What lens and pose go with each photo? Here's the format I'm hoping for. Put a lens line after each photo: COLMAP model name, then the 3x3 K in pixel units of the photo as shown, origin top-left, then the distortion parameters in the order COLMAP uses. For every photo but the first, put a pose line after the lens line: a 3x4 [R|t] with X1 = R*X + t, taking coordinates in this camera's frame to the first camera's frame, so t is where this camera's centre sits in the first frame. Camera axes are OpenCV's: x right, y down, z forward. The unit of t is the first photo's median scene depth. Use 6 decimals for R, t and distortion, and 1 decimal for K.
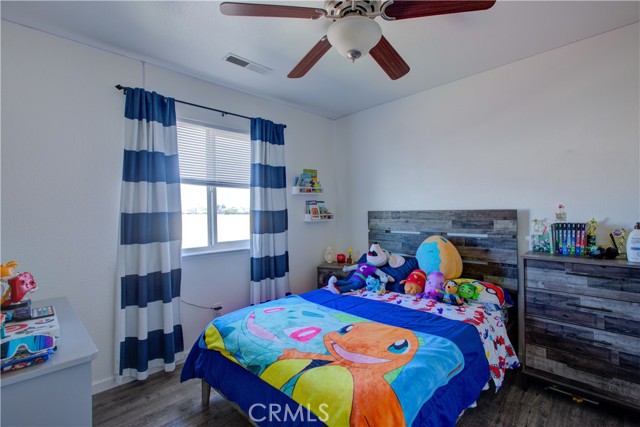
lens RADIAL K [[292.4, 0, 320.0], [0, 292.4, 212.7], [0, 0, 1]] dist [-0.005289, 0.001500]
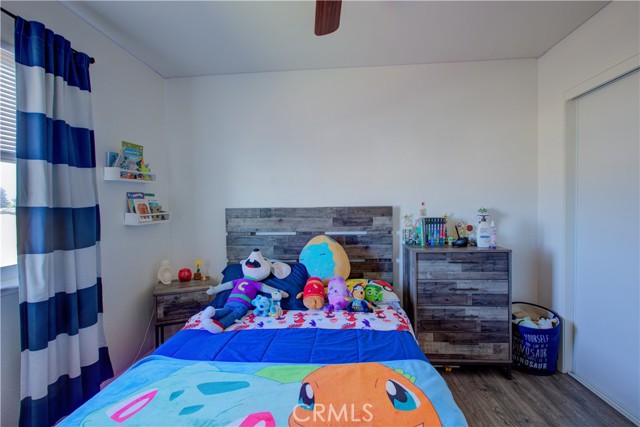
lens RADIAL K [[292.4, 0, 320.0], [0, 292.4, 212.7], [0, 0, 1]] dist [-0.005289, 0.001500]
pose [[0.754506, -0.010975, 0.656201, -0.208853], [0.007095, 0.999938, 0.008565, 0.001224], [-0.656254, -0.001807, 0.754538, 0.360078]]
